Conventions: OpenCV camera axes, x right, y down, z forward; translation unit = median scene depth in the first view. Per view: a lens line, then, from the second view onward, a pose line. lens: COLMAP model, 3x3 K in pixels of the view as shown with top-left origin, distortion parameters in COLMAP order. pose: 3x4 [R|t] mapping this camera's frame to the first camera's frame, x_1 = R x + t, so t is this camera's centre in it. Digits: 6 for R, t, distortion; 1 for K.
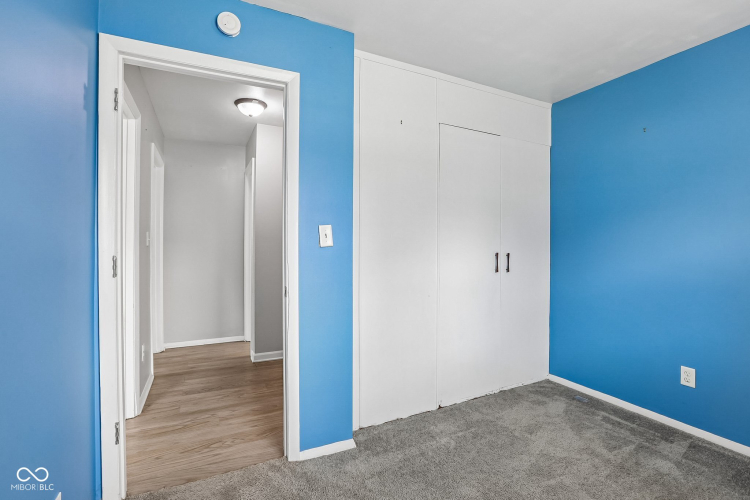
lens RADIAL K [[350.1, 0, 376.8], [0, 350.1, 246.9], [0, 0, 1]] dist [-0.057786, 0.022608]
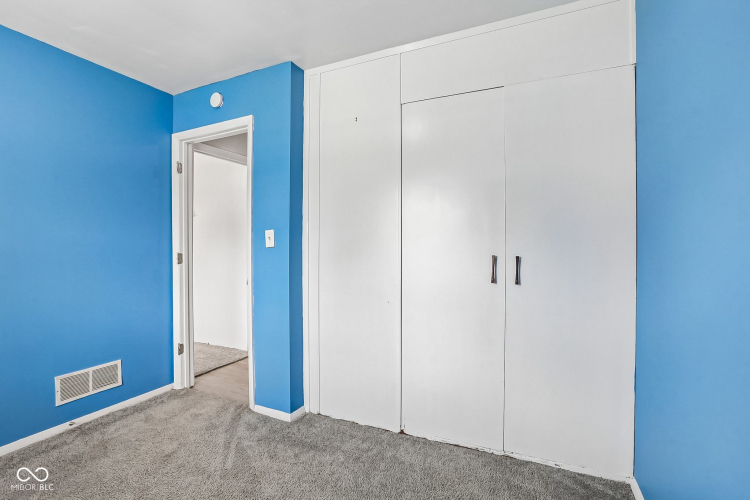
lens RADIAL K [[350.1, 0, 376.8], [0, 350.1, 246.9], [0, 0, 1]] dist [-0.057786, 0.022608]
pose [[0.623662, 0.000333, -0.781694, 0.816565], [0.001852, 0.999996, 0.001904, -0.002913], [0.781692, -0.002635, 0.623660, 0.410897]]
